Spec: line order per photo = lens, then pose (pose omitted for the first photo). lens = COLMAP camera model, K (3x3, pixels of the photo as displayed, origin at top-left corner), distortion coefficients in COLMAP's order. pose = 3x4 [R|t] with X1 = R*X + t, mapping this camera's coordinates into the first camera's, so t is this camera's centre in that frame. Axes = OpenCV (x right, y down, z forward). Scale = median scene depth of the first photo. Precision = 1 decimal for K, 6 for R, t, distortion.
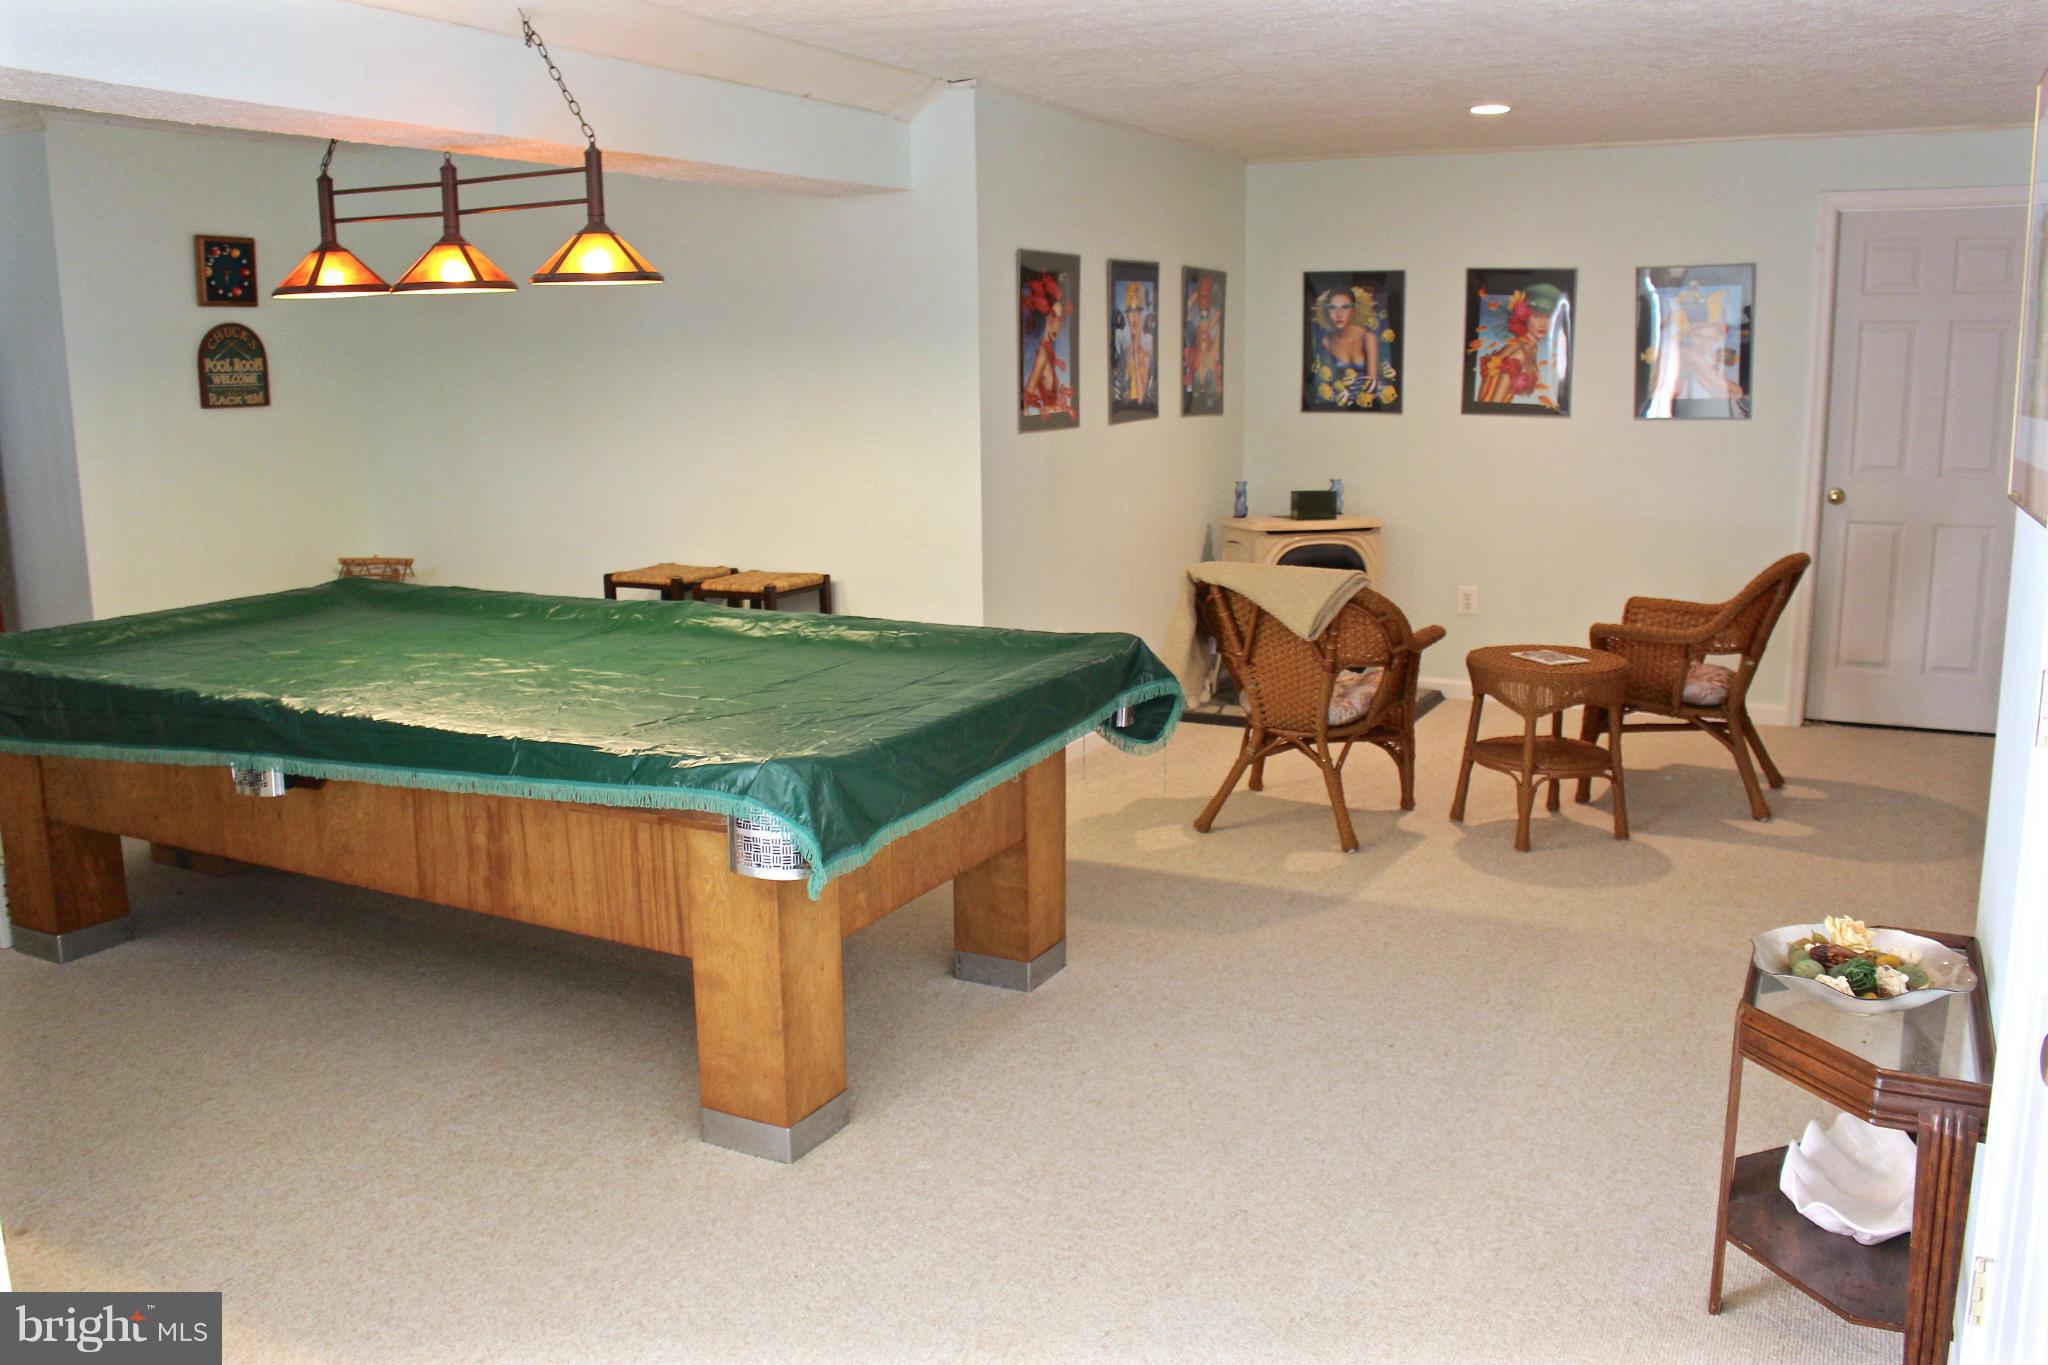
lens RADIAL K [[1722.0, 0, 1026.6], [0, 1722.0, 691.3], [0, 0, 1]] dist [-0.141492, 0.124924]
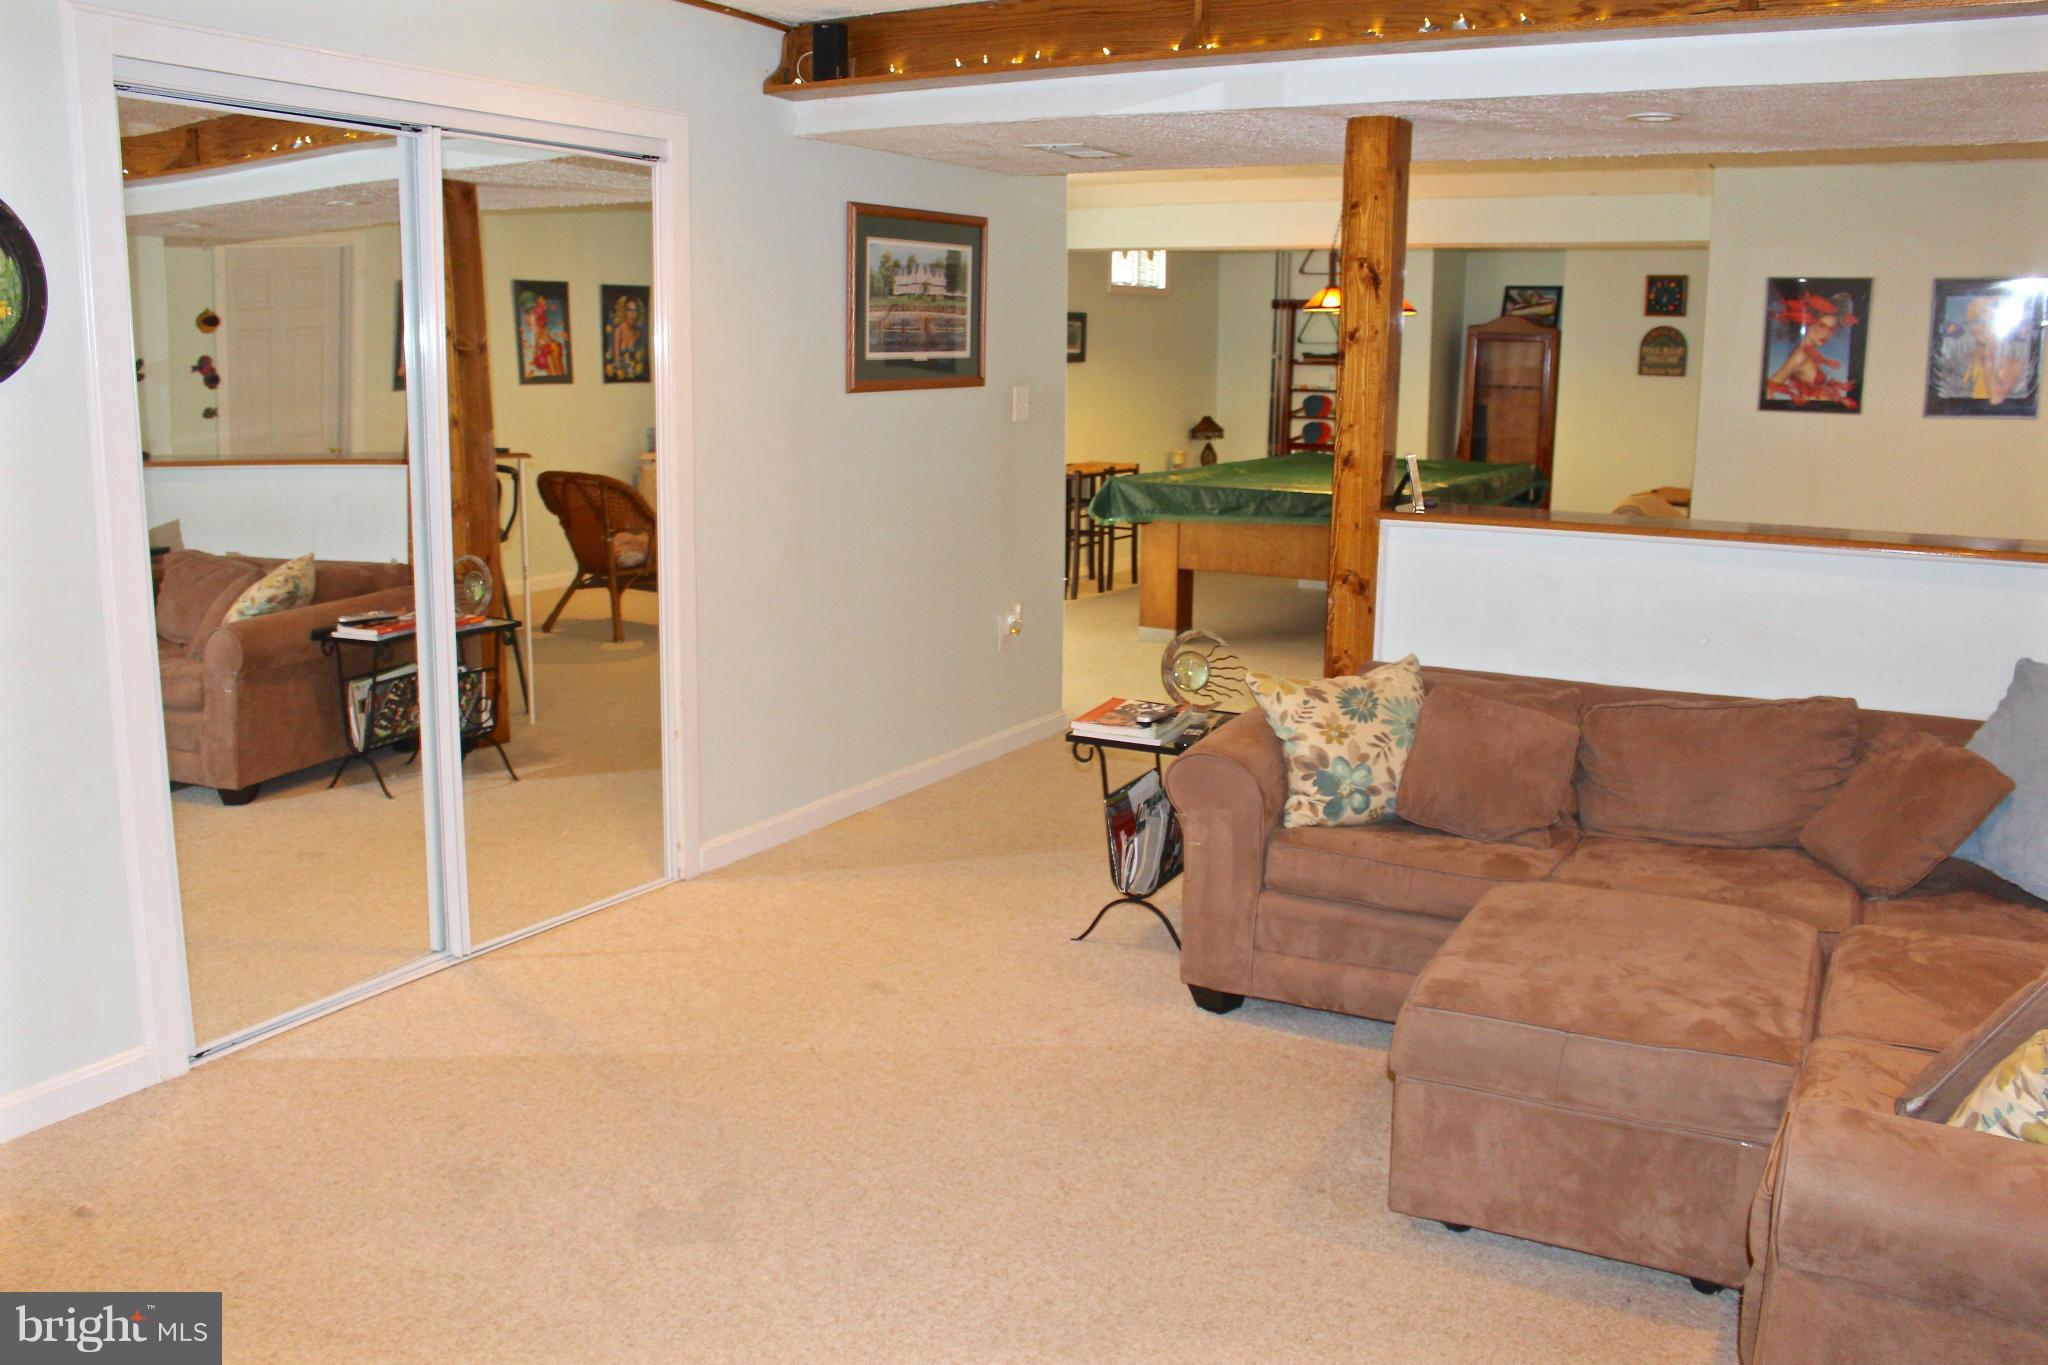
lens RADIAL K [[1722.0, 0, 1026.6], [0, 1722.0, 691.3], [0, 0, 1]] dist [-0.141492, 0.124924]
pose [[-0.042193, 0.206612, -0.977513, 1.295349], [-0.214230, 0.953757, 0.210837, -0.089058], [0.975872, 0.218308, 0.004021, 0.446849]]
